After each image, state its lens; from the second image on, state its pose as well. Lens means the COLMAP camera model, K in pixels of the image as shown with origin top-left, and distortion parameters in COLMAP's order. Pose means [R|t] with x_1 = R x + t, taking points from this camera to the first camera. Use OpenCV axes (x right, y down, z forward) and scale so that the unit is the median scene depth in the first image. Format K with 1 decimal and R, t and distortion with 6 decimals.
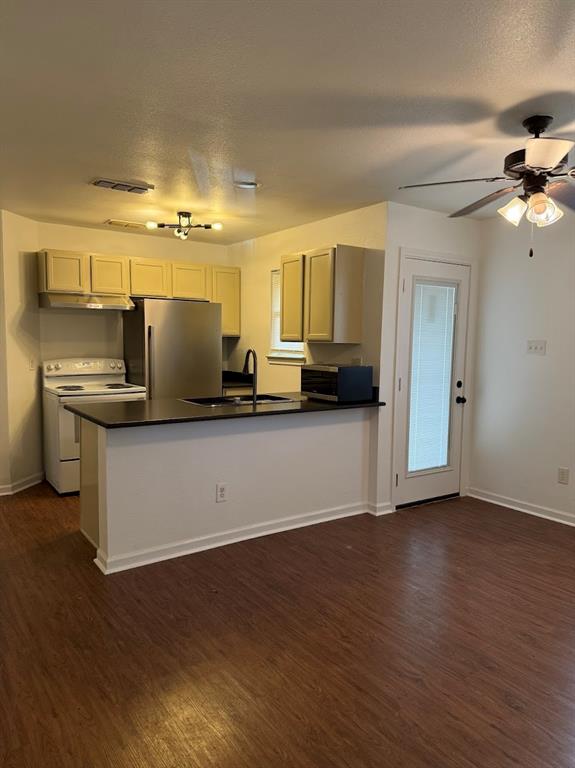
lens RADIAL K [[542.6, 0, 287.5], [0, 542.6, 384.0], [0, 0, 1]] dist [0.082548, -0.110763]
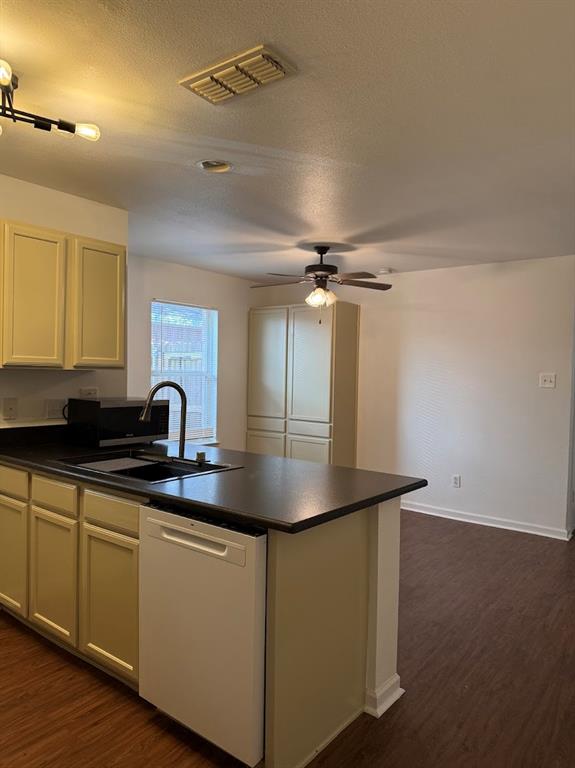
lens RADIAL K [[542.6, 0, 287.5], [0, 542.6, 384.0], [0, 0, 1]] dist [0.082548, -0.110763]
pose [[-0.301414, -0.042432, 0.952549, -0.611947], [0.049373, 0.996975, 0.060034, -0.076571], [-0.952214, 0.065126, -0.298407, 0.842361]]
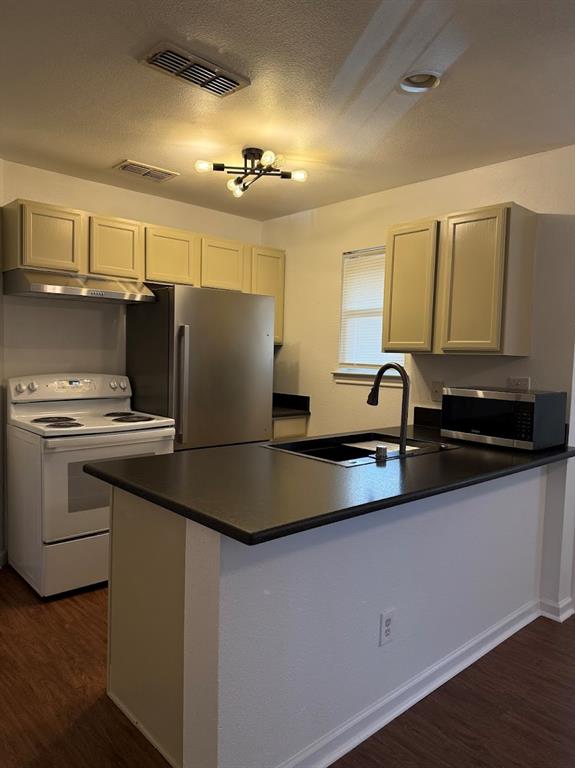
lens RADIAL K [[542.6, 0, 287.5], [0, 542.6, 384.0], [0, 0, 1]] dist [0.082548, -0.110763]
pose [[0.991342, 0.005785, 0.131174, -0.209791], [-0.003059, 0.999775, -0.020972, -0.022947], [-0.131266, 0.020390, 0.991137, 0.328653]]
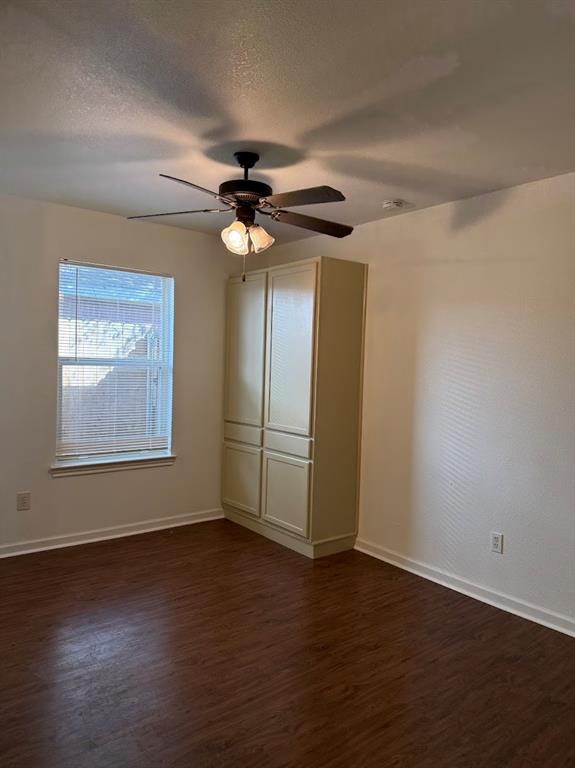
lens RADIAL K [[542.6, 0, 287.5], [0, 542.6, 384.0], [0, 0, 1]] dist [0.082548, -0.110763]
pose [[-0.065621, -0.048647, 0.996658, -0.330260], [0.045050, 0.997648, 0.051661, -0.039699], [-0.996827, 0.048290, -0.063276, 0.508581]]
